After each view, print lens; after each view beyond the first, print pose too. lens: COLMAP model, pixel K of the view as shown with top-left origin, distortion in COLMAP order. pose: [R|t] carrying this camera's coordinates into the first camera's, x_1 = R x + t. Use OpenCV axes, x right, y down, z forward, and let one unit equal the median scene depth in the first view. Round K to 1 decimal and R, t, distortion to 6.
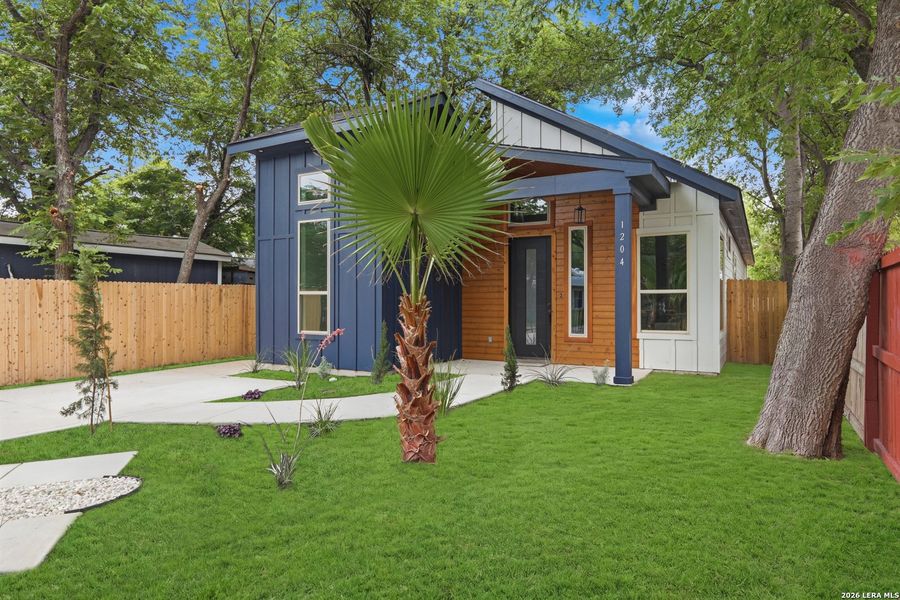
lens RADIAL K [[543.5, 0, 453.1], [0, 543.5, 300.5], [0, 0, 1]] dist [-0.008917, -0.002033]
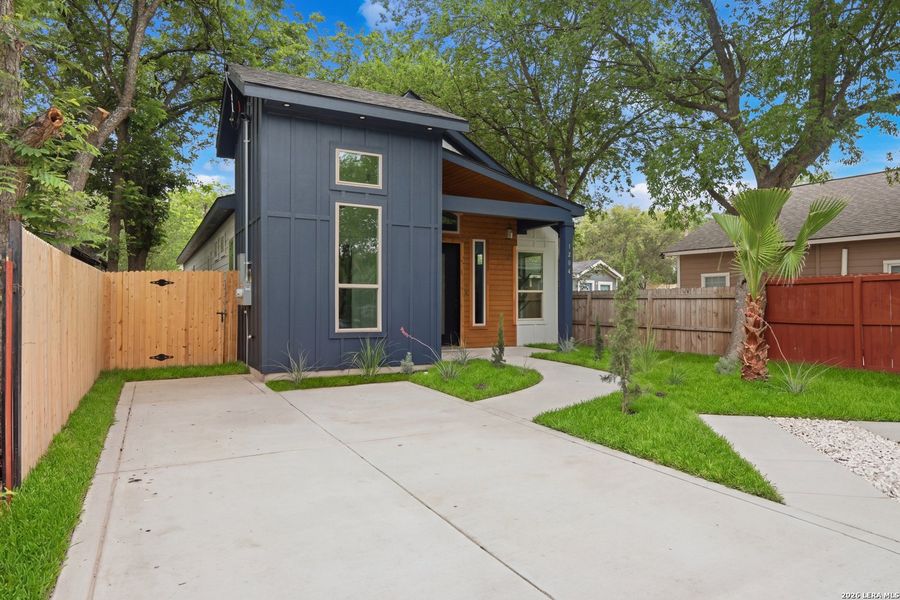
lens RADIAL K [[543.5, 0, 449.2], [0, 543.5, 298.0], [0, 0, 1]] dist [-0.008917, -0.002033]
pose [[0.540916, 0.007719, 0.841041, -0.892862], [-0.006186, 0.999967, -0.005199, 0.009010], [-0.841054, -0.002391, 0.540946, 0.376526]]
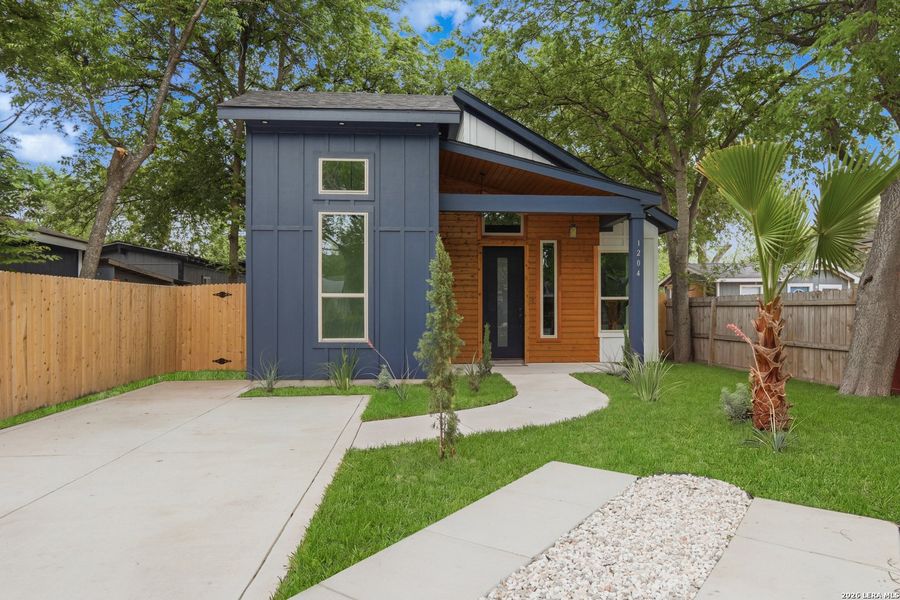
lens RADIAL K [[543.5, 0, 448.2], [0, 543.5, 299.9], [0, 0, 1]] dist [-0.008917, -0.002033]
pose [[0.842516, 0.010332, 0.538572, -0.564098], [-0.001421, 0.999855, -0.016958, 0.007860], [-0.538670, 0.013522, 0.842409, 0.163350]]
